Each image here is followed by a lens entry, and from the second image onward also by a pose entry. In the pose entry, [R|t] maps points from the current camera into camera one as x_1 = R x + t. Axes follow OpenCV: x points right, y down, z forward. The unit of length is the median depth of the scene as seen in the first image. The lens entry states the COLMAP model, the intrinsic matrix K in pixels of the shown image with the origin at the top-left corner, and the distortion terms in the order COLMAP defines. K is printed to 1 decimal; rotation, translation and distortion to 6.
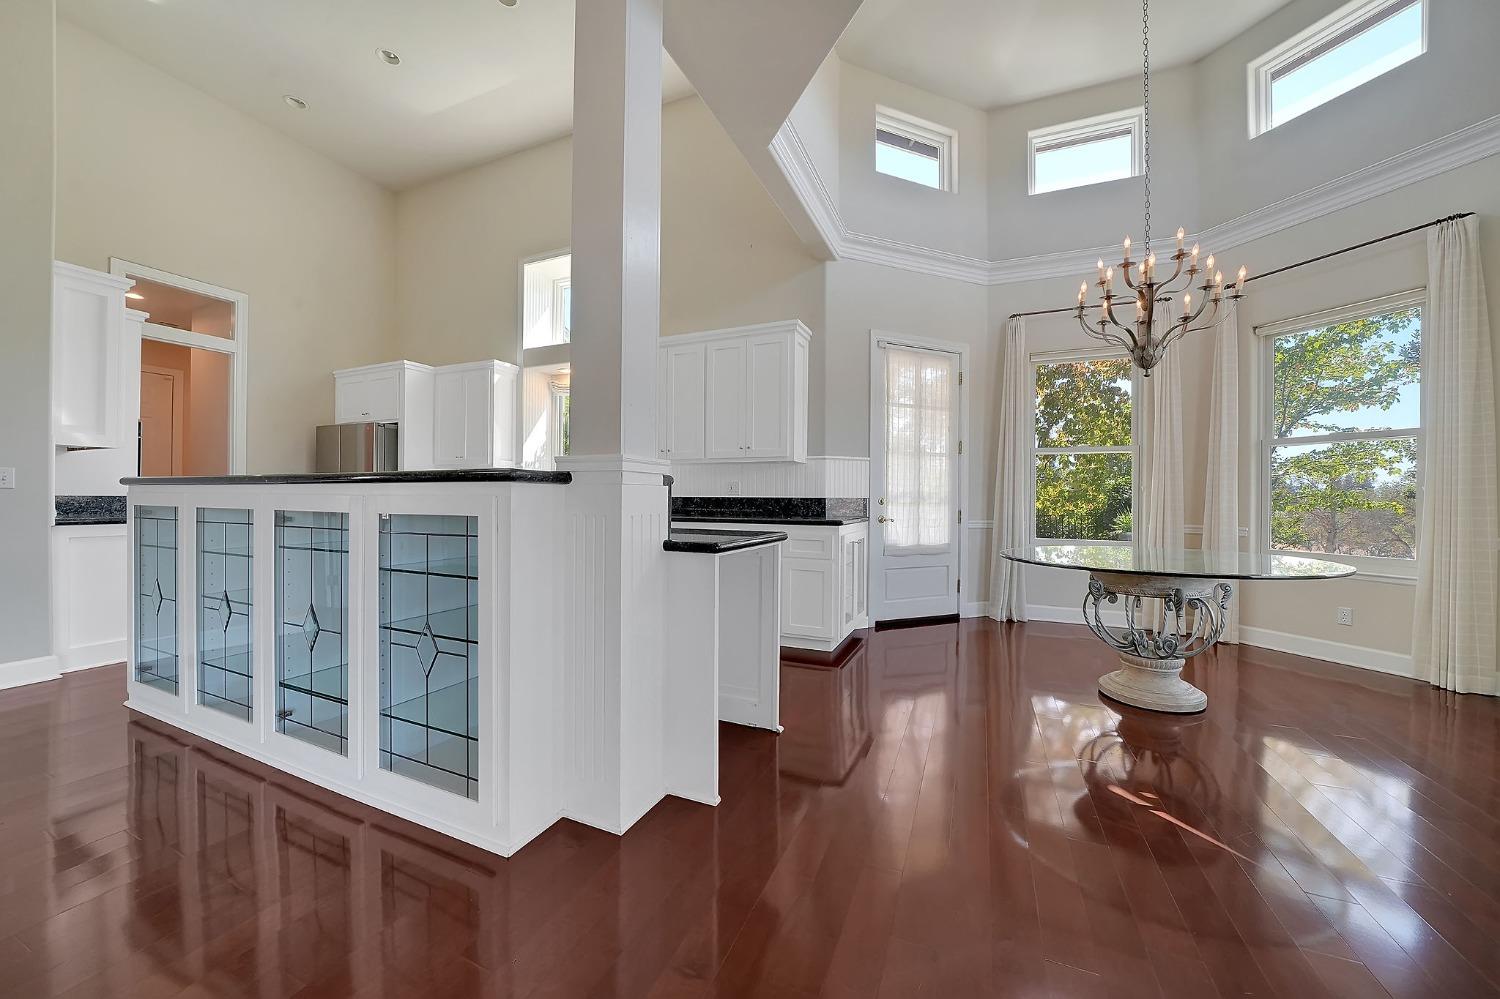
lens RADIAL K [[532.2, 0, 743.7], [0, 532.2, 496.4], [0, 0, 1]] dist [-0.018656, 0.002102]
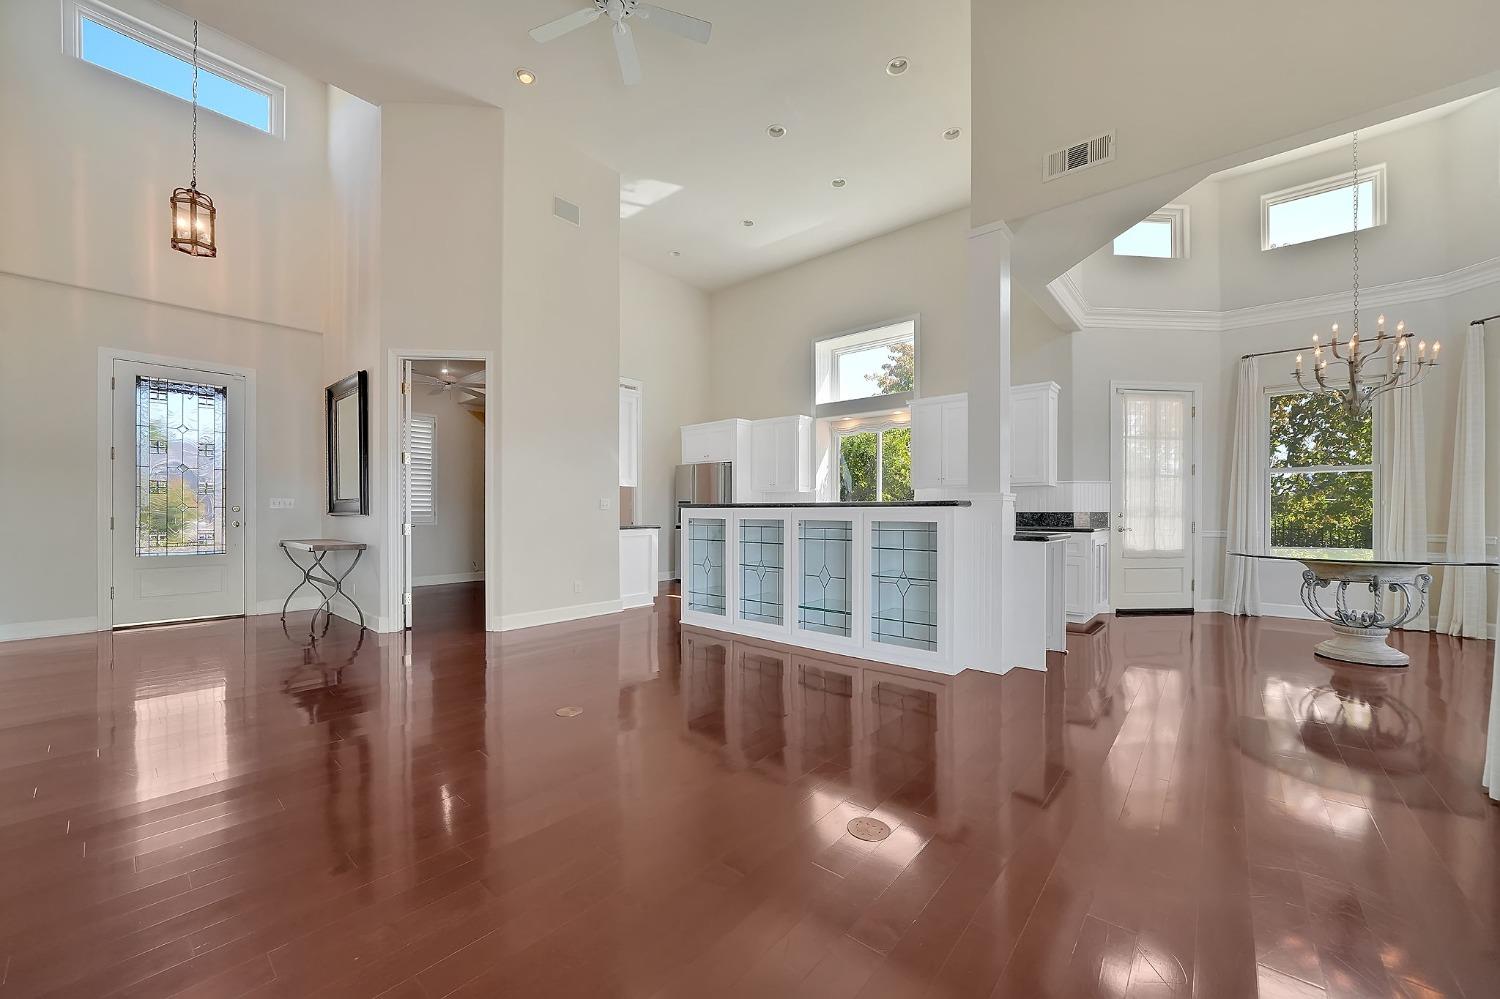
lens RADIAL K [[532.2, 0, 761.0], [0, 532.2, 511.6], [0, 0, 1]] dist [-0.018656, 0.002102]
pose [[0.955053, -0.006113, -0.296373, -0.187295], [0.006581, 0.999978, 0.000583, -0.004475], [0.296363, -0.002507, 0.955072, -0.457545]]
